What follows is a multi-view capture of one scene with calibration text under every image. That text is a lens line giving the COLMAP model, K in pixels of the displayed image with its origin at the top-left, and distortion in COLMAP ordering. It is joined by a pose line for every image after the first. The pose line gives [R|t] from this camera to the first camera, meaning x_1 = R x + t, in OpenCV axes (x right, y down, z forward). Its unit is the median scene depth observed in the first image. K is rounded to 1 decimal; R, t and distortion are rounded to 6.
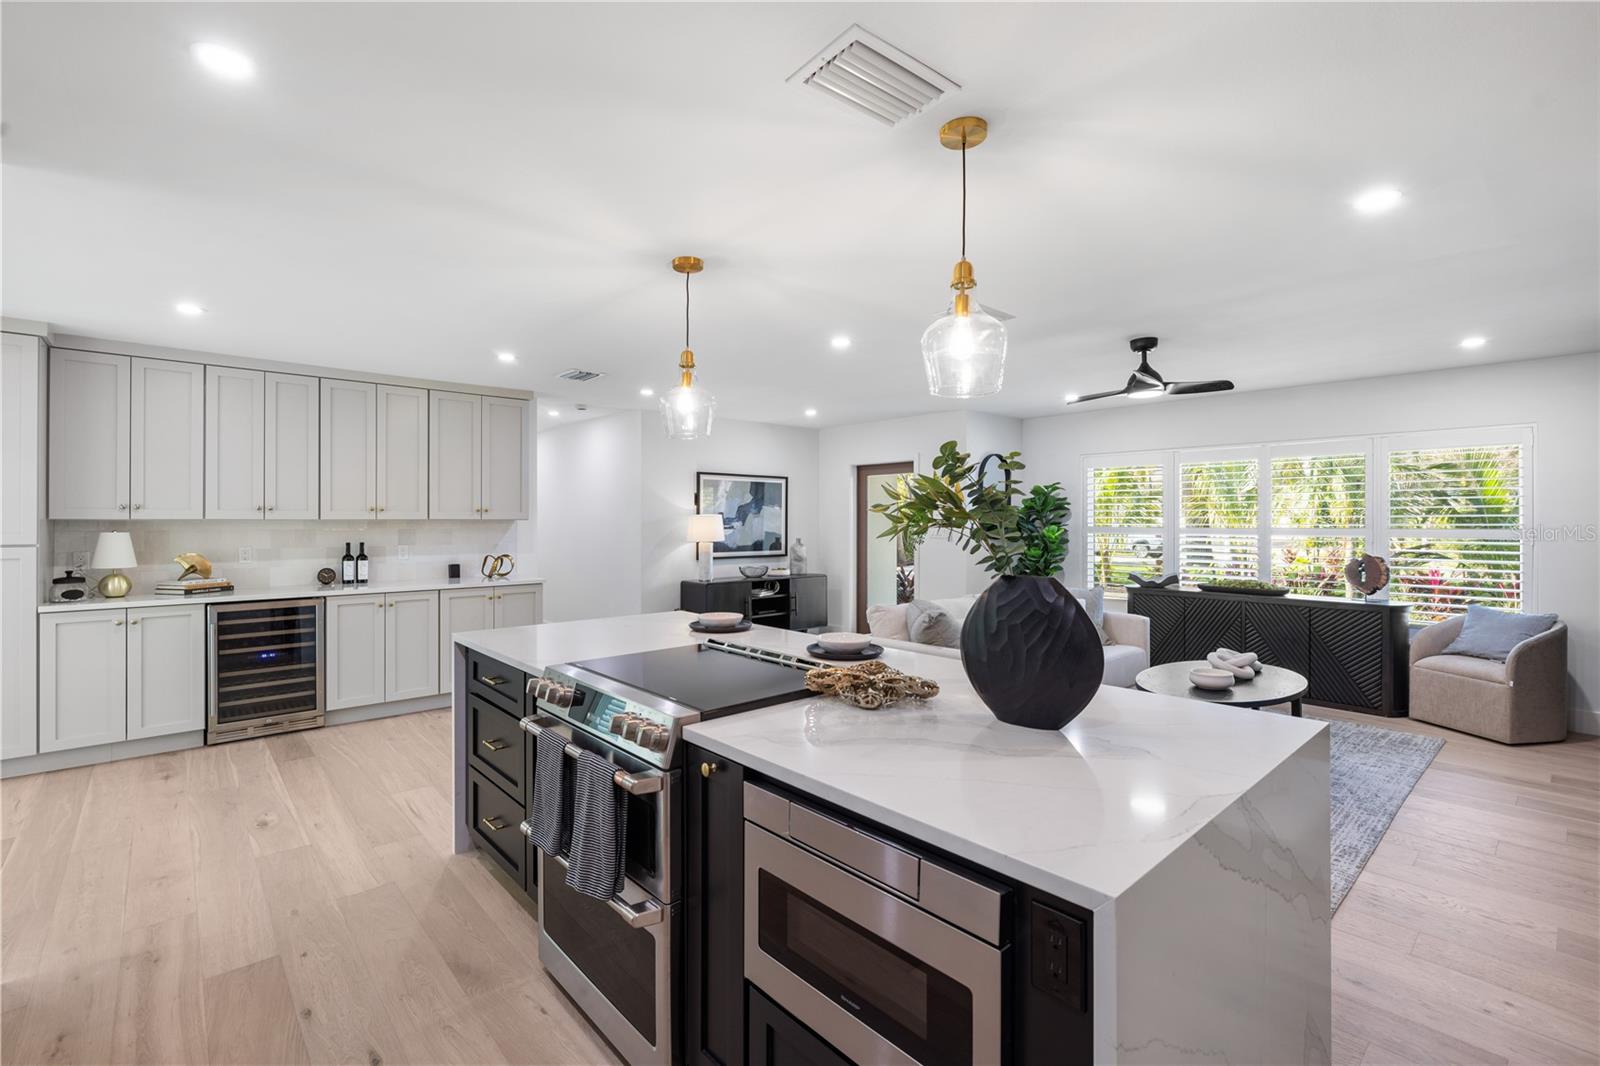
lens RADIAL K [[709.6, 0, 793.8], [0, 709.6, 536.9], [0, 0, 1]] dist [-0.021597, 0.002836]
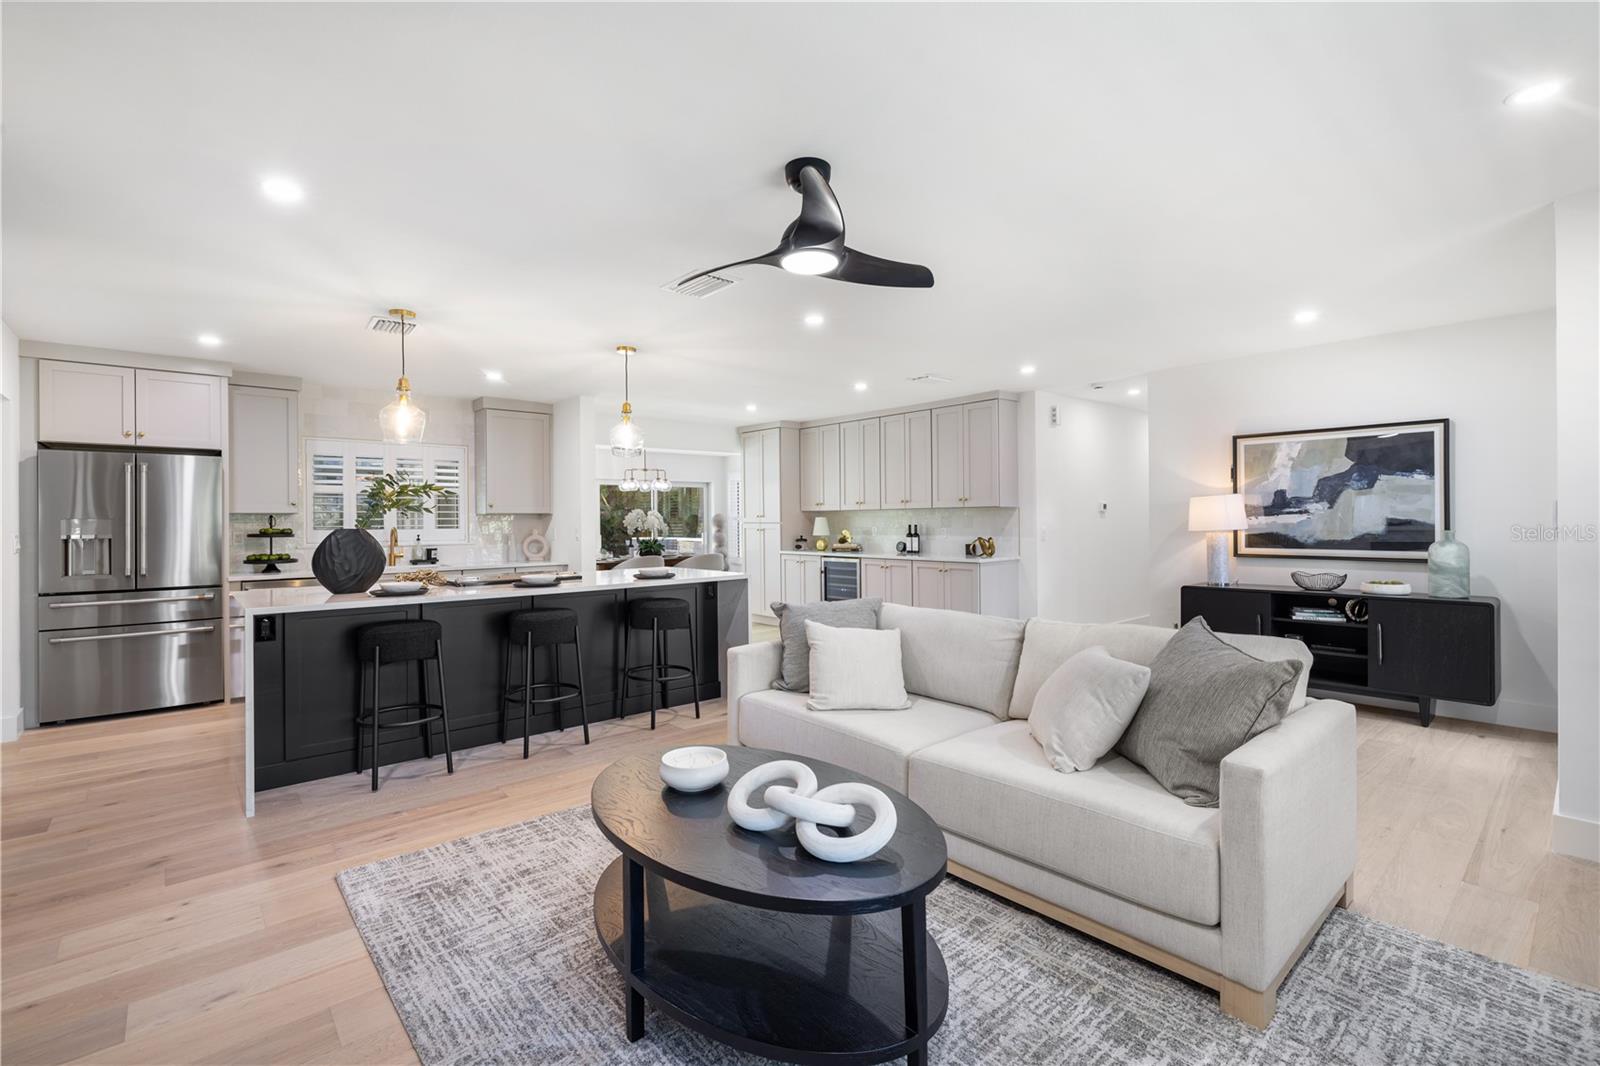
lens RADIAL K [[709.6, 0, 790.9], [0, 709.6, 518.0], [0, 0, 1]] dist [-0.021597, 0.002836]
pose [[-0.016817, -0.002214, -0.999856, 0.632650], [-0.014219, 0.999897, -0.001975, 0.000528], [0.999757, 0.014184, -0.016846, 0.589512]]
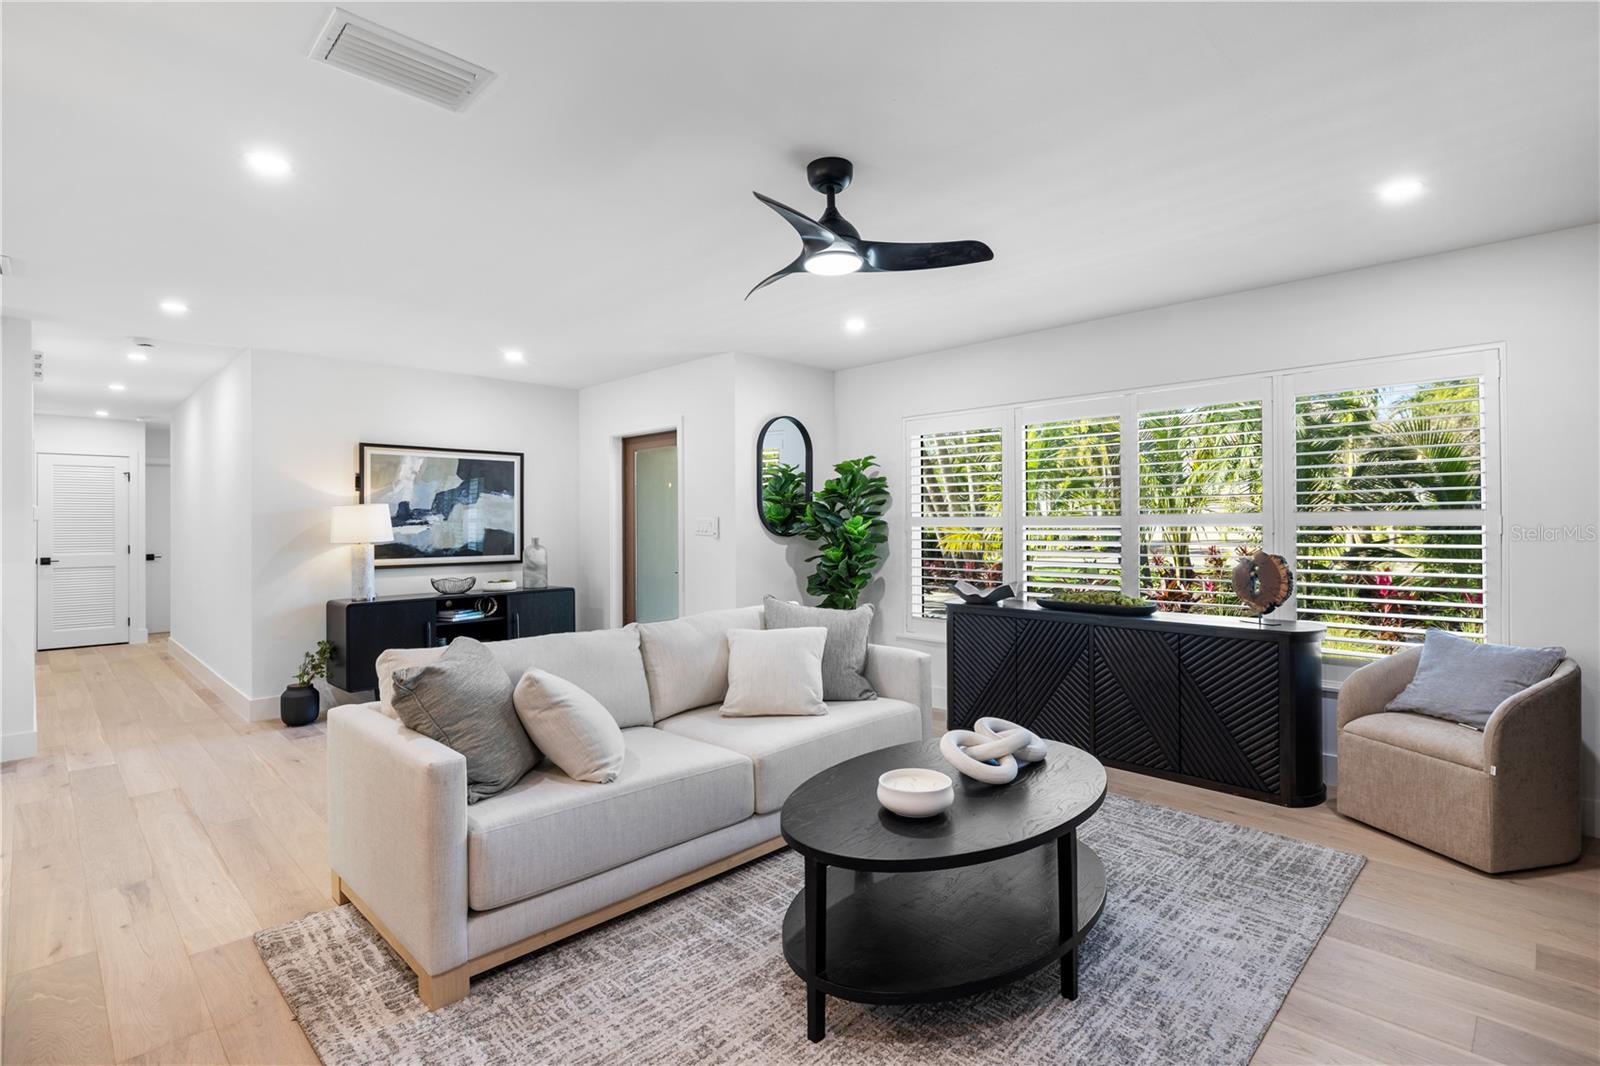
lens RADIAL K [[765.9, 0, 791.0], [0, 765.9, 526.2], [0, 0, 1]] dist [-0.005371, -0.002744]
pose [[0.998983, -0.007350, 0.044488, 0.268180], [0.008289, 0.999746, -0.020965, 0.009735], [-0.044322, 0.021313, 0.998790, 0.247091]]
